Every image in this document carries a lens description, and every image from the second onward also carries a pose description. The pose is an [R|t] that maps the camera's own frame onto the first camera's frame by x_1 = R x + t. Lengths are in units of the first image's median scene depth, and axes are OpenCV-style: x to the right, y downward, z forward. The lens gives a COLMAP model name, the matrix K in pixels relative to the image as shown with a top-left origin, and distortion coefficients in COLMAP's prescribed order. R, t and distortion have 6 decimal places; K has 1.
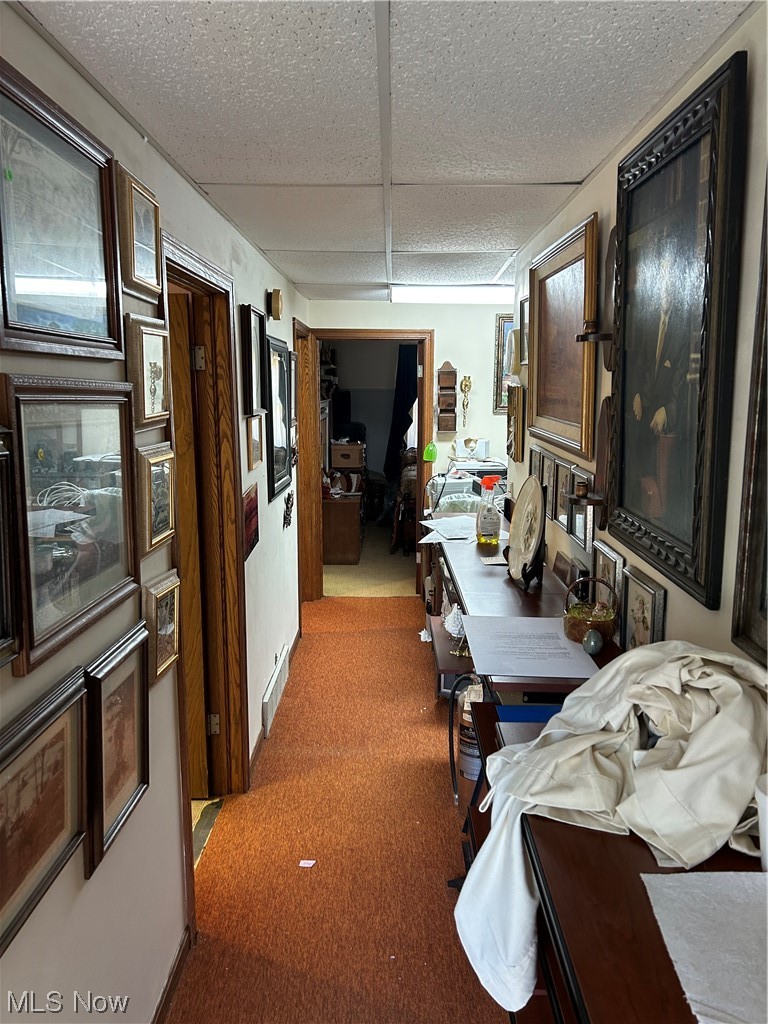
lens RADIAL K [[776.6, 0, 383.4], [0, 776.6, 509.6], [0, 0, 1]] dist [0.005297, -0.000635]
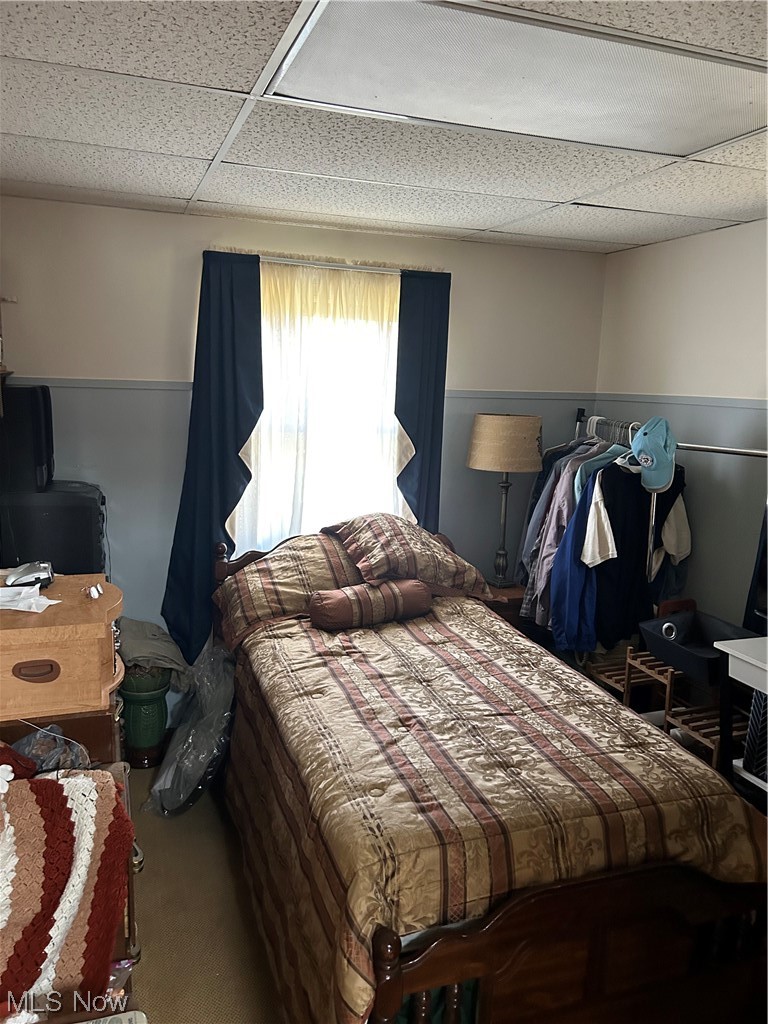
lens RADIAL K [[776.6, 0, 385.0], [0, 776.6, 512.2], [0, 0, 1]] dist [0.005297, -0.000635]
pose [[0.937184, -0.035201, 0.347054, -0.026096], [0.029649, 0.999333, 0.021297, -0.104193], [-0.347572, -0.009670, 0.937603, 0.656955]]
